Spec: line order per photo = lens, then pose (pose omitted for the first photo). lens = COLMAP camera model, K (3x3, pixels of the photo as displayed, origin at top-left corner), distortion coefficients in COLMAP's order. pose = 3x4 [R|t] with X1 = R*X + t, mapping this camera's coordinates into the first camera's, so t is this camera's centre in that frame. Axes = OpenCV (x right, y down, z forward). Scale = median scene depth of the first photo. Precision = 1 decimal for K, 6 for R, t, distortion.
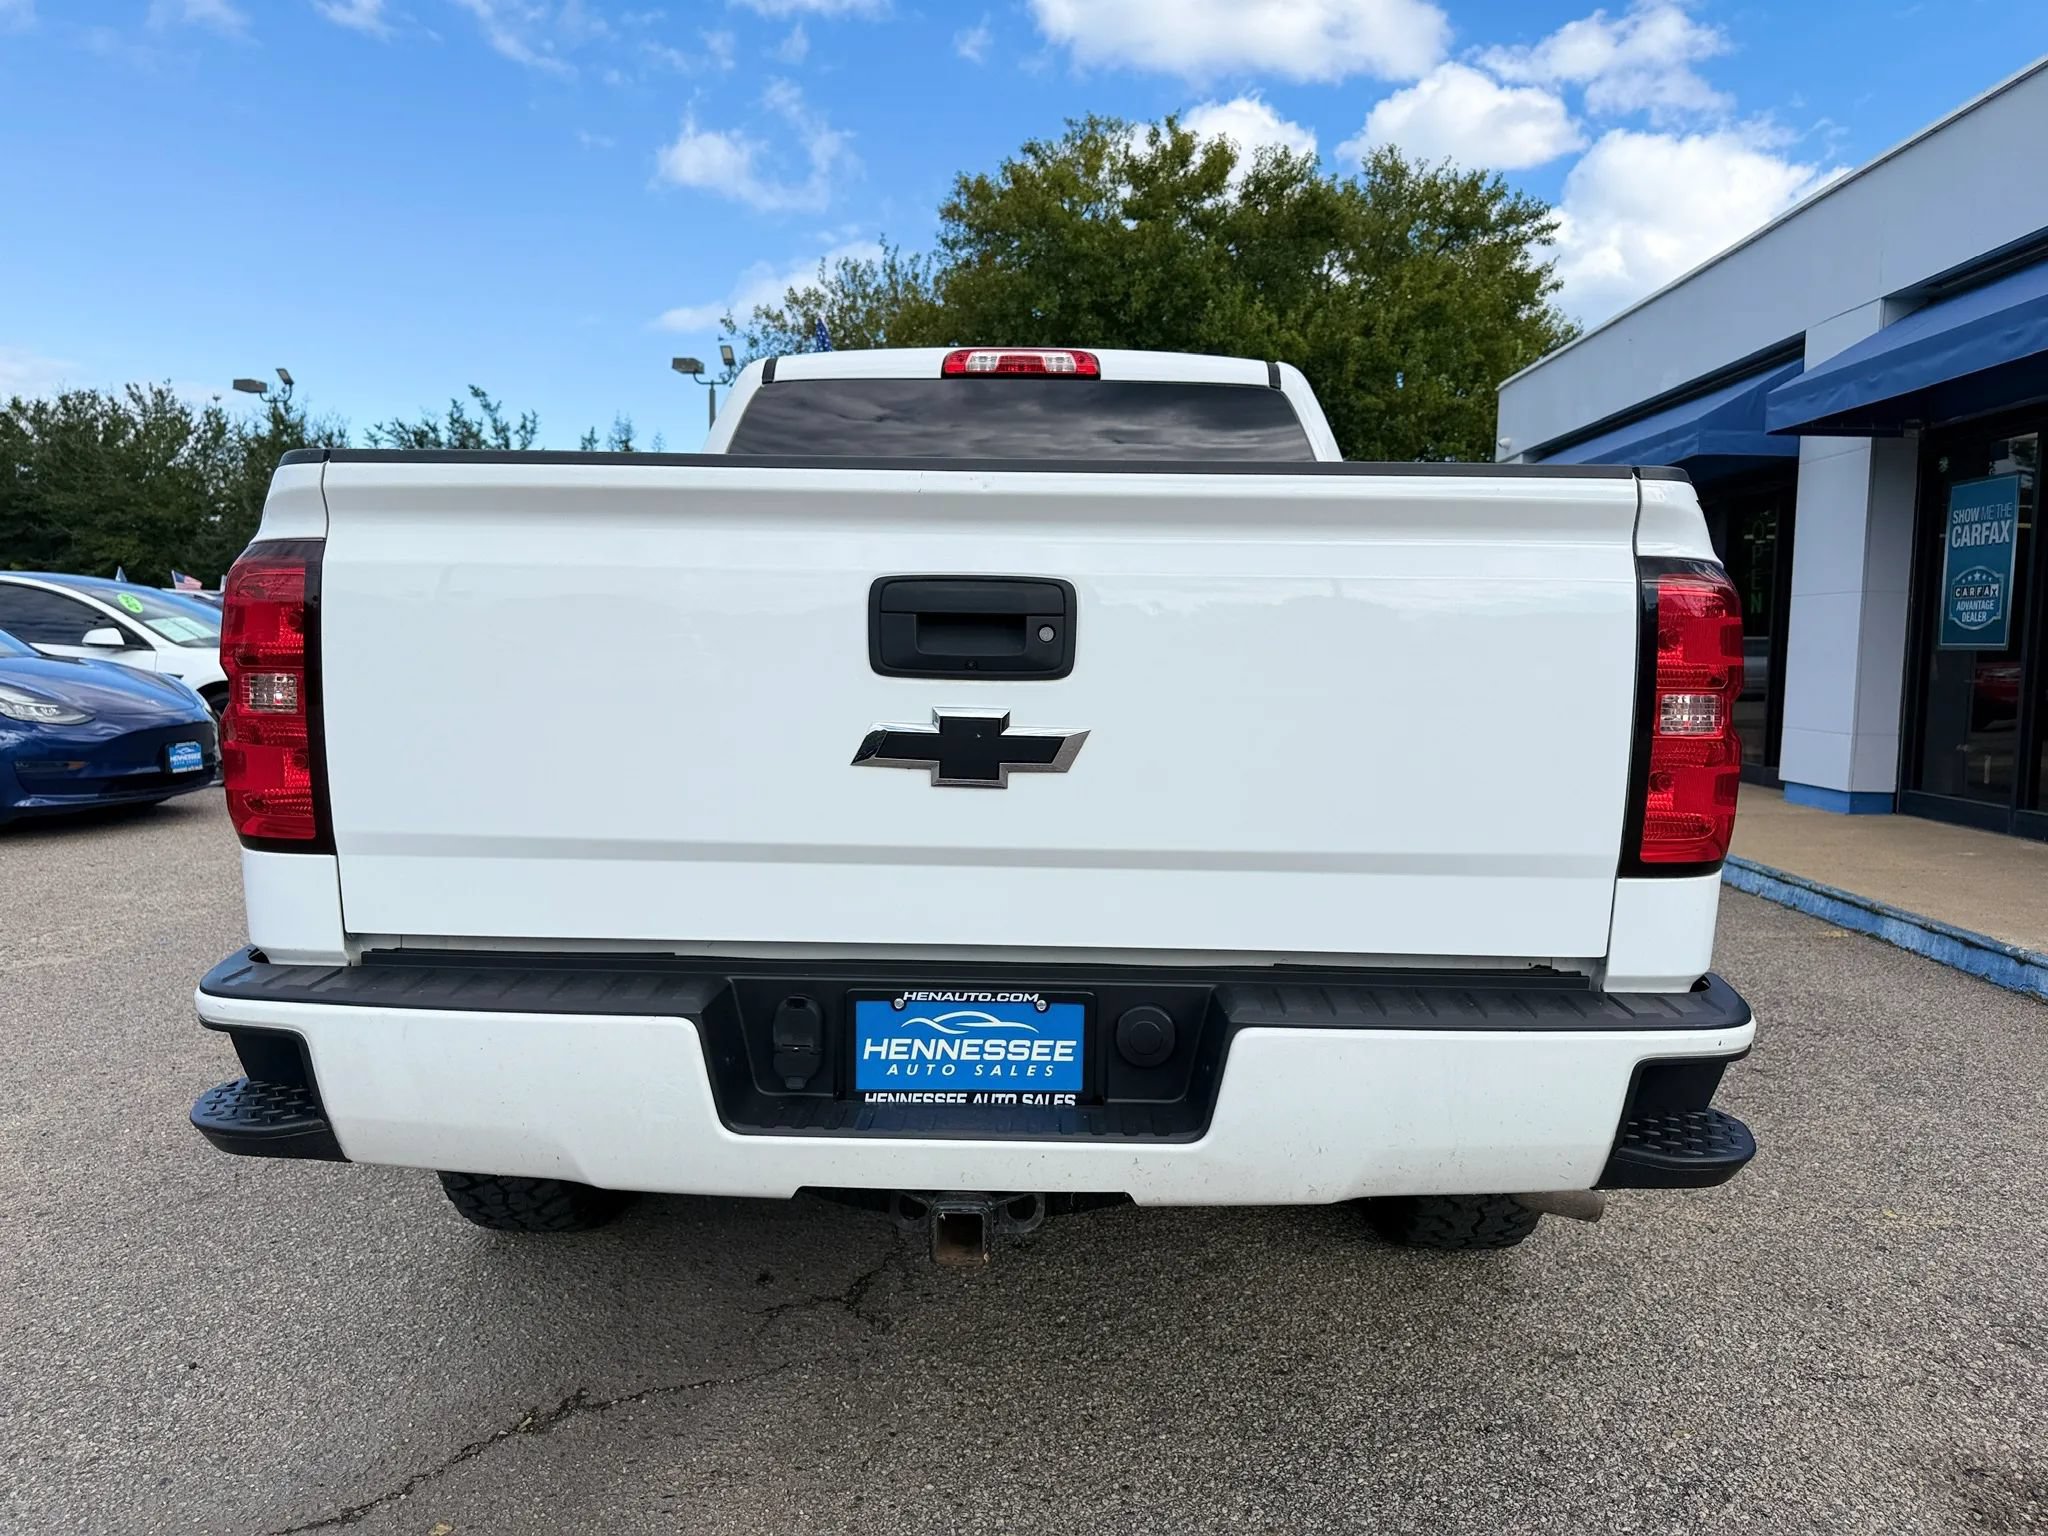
lens RADIAL K [[1450.5, 0, 1030.7], [0, 1450.5, 763.1], [0, 0, 1]] dist [0.029430, -0.031817]
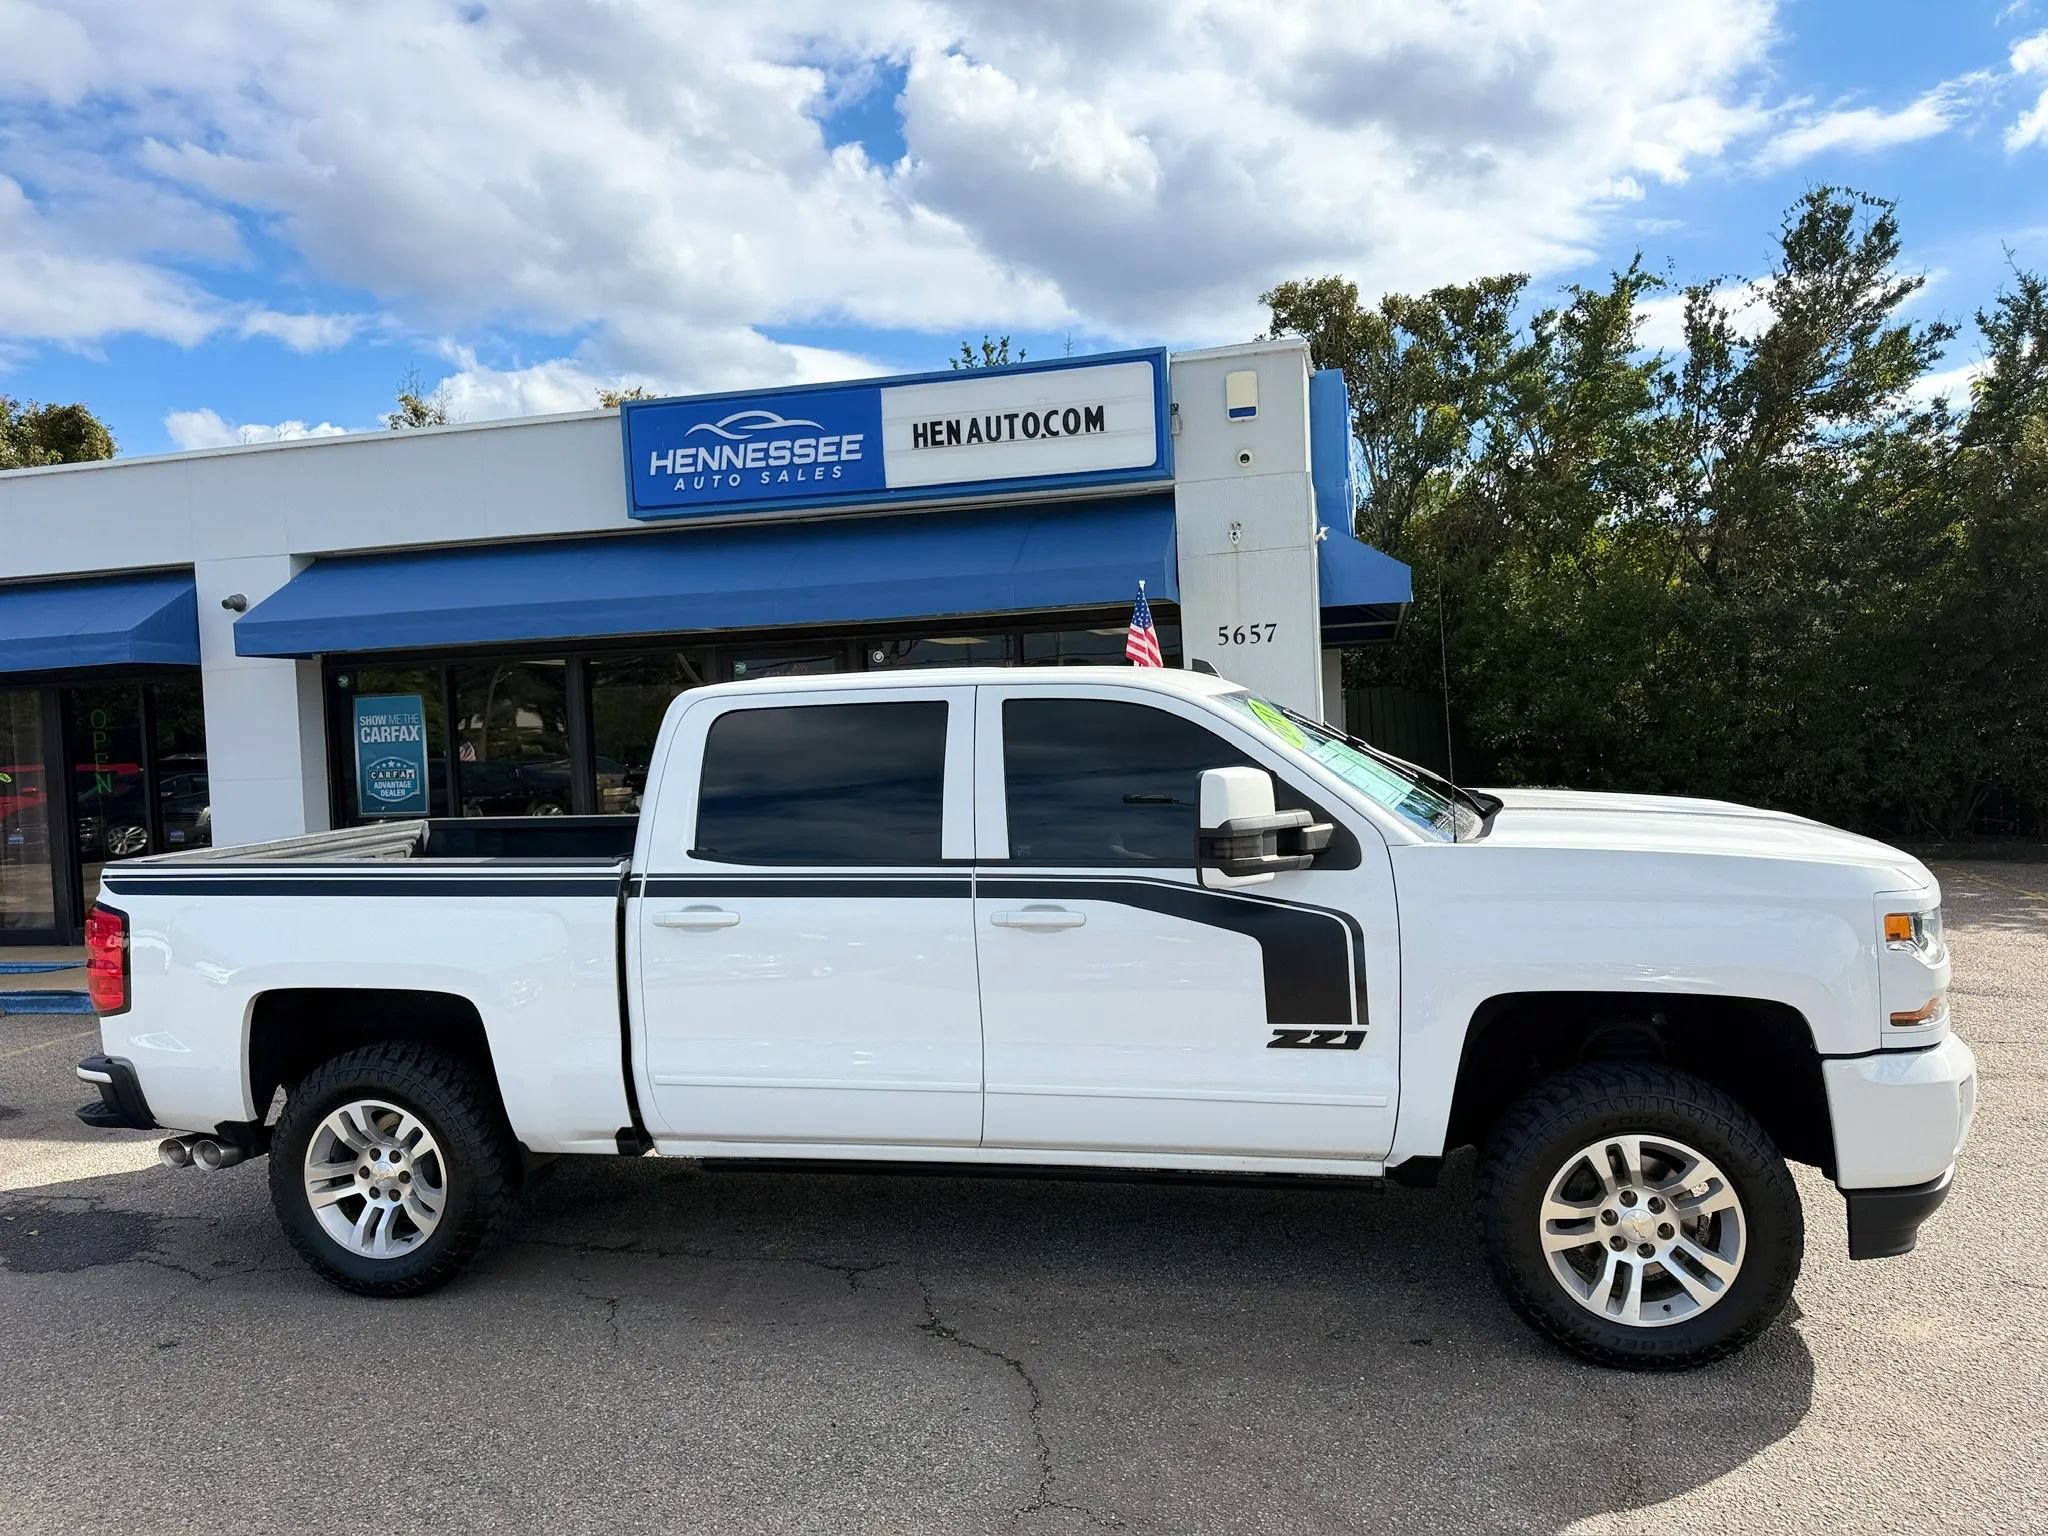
lens RADIAL K [[1450.5, 0, 1026.3], [0, 1450.5, 772.6], [0, 0, 1]] dist [0.029430, -0.031817]
pose [[0.203630, -0.060417, 0.977182, -0.145933], [0.125027, 0.991527, 0.035250, -0.022405], [-0.971032, 0.114997, 0.209458, 0.026738]]
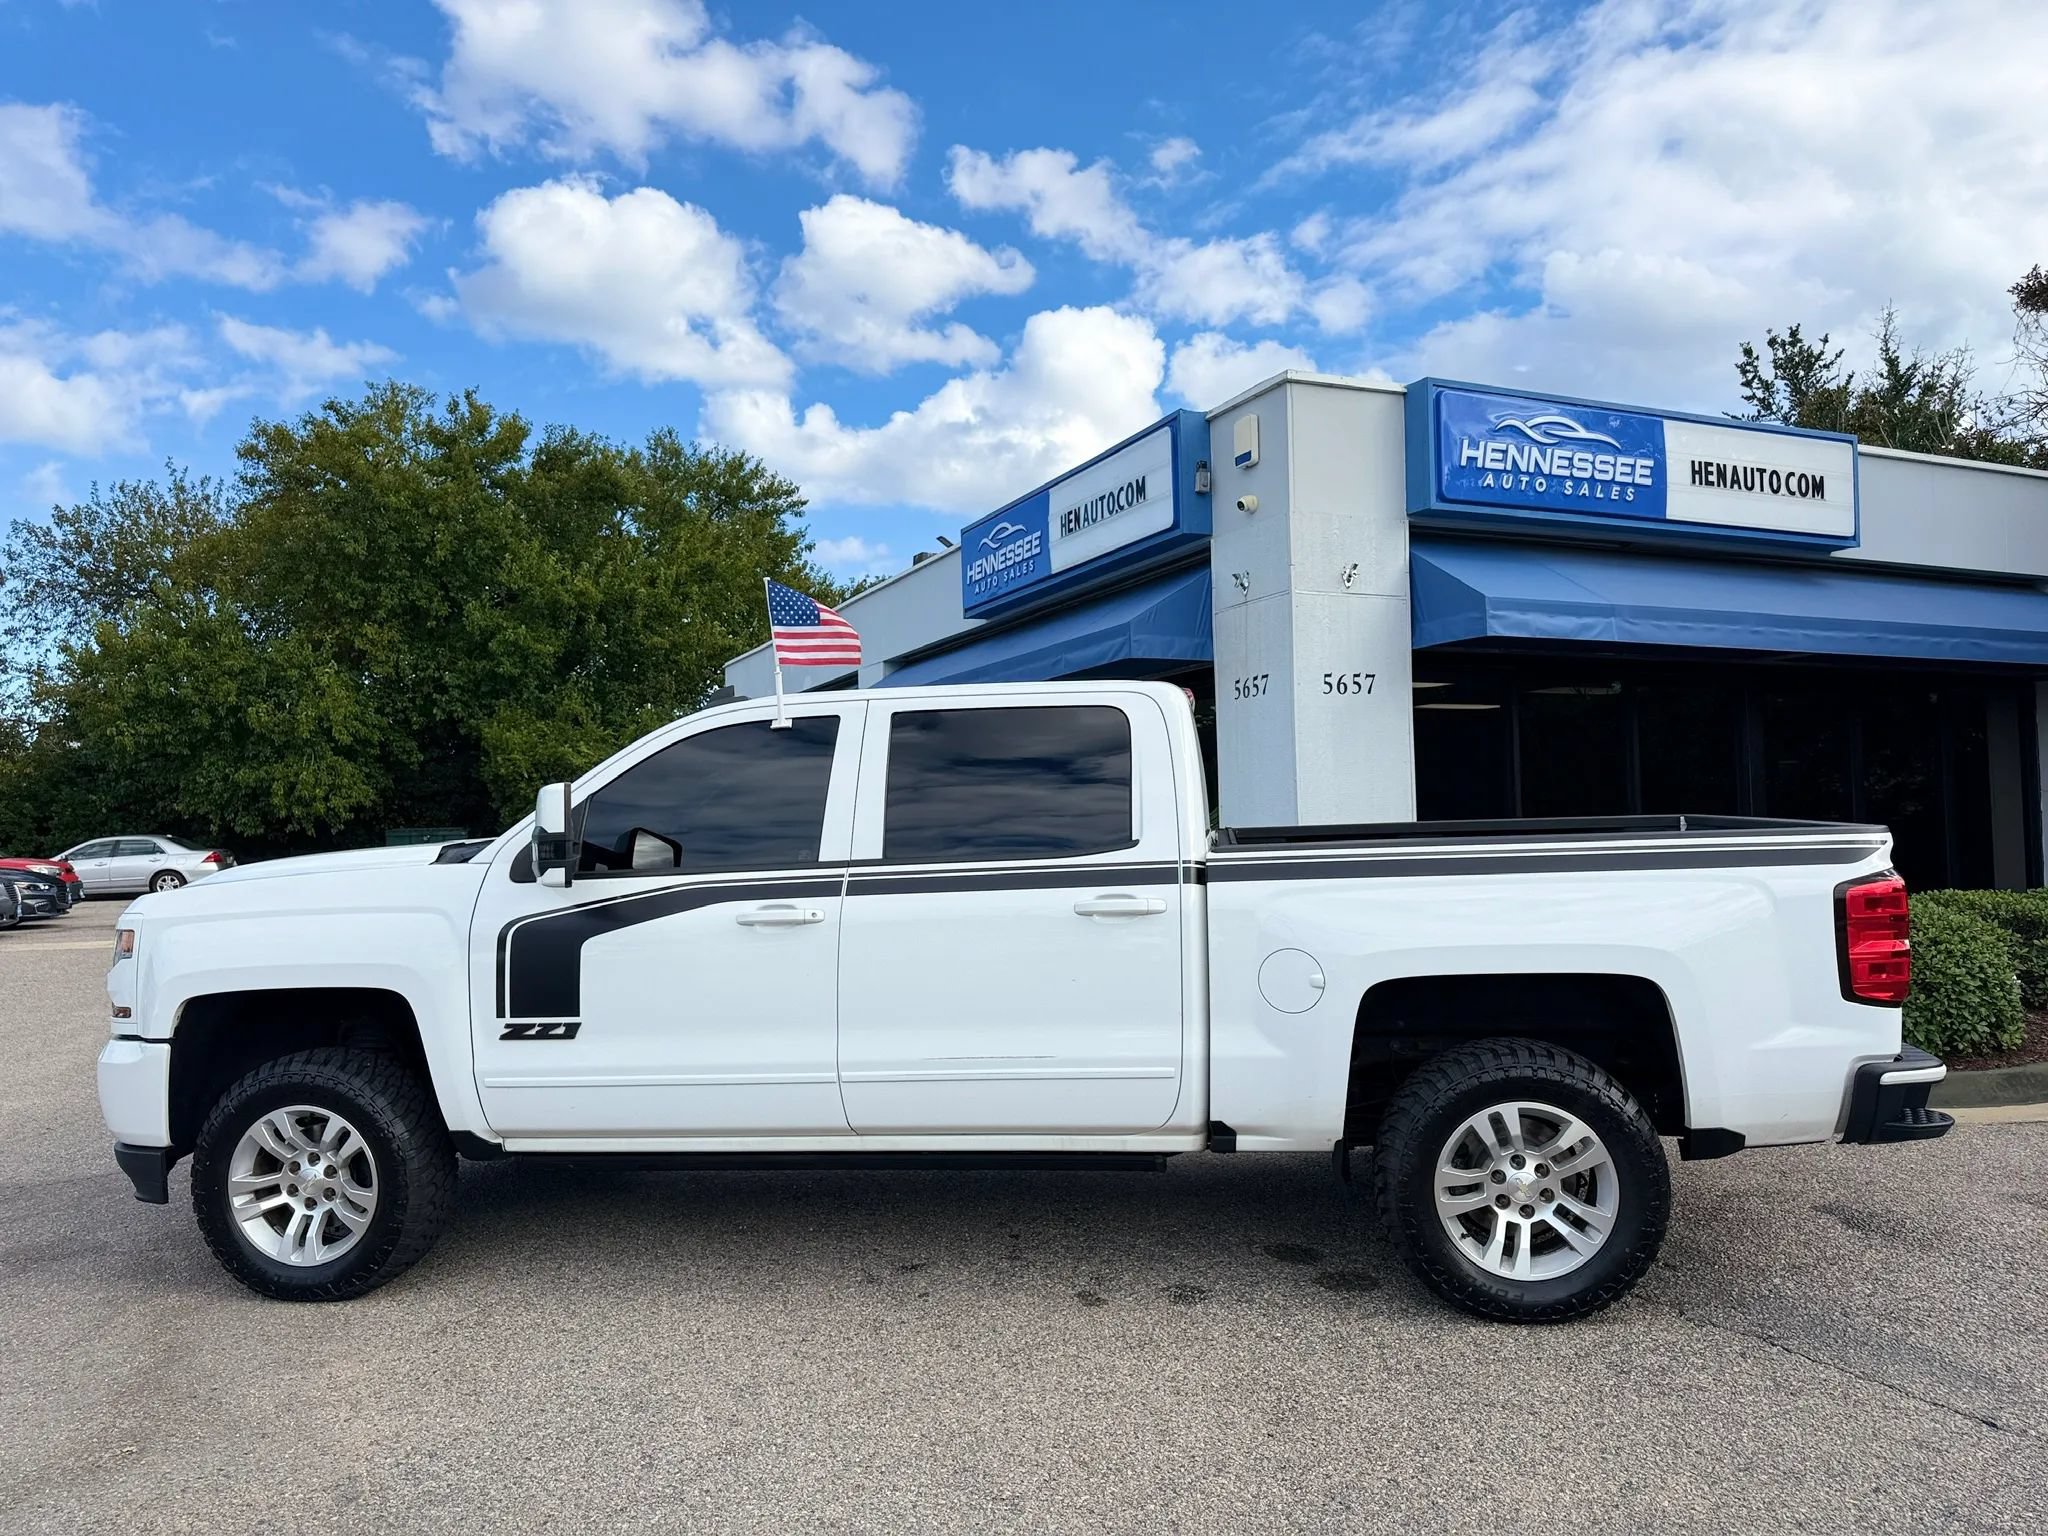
lens RADIAL K [[1450.5, 0, 1032.8], [0, 1450.5, 778.3], [0, 0, 1]] dist [0.029430, -0.031817]
pose [[0.899145, -0.020074, 0.437190, -0.013014], [0.071900, 0.992150, -0.102318, 0.008047], [-0.431704, 0.123432, 0.893530, -0.179793]]
